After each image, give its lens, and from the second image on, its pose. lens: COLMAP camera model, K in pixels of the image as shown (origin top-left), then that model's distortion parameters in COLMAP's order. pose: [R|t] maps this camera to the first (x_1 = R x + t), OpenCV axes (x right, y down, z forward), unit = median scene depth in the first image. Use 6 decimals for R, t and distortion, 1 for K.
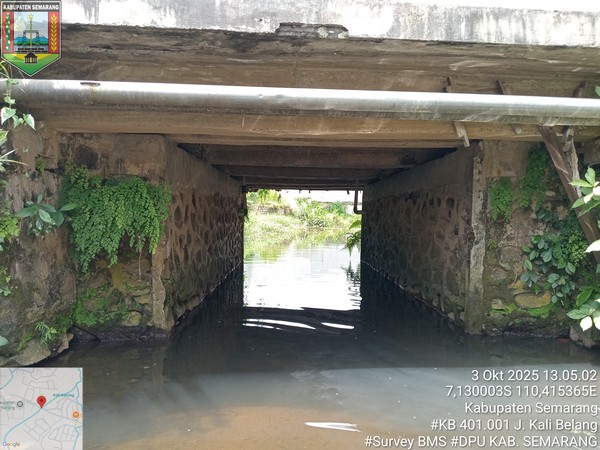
lens RADIAL K [[451.4, 0, 300.0], [0, 451.4, 225.0], [0, 0, 1]] dist [0.046102, -0.103311]
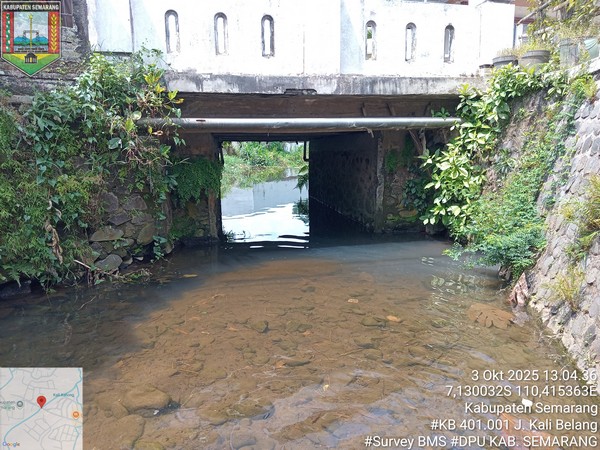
lens RADIAL K [[451.4, 0, 300.0], [0, 451.4, 225.0], [0, 0, 1]] dist [0.046102, -0.103311]
pose [[0.989016, -0.049084, 0.139421, -0.211950], [0.028675, 0.989048, 0.144785, -0.077560], [-0.145001, -0.139196, 0.979591, -0.830335]]
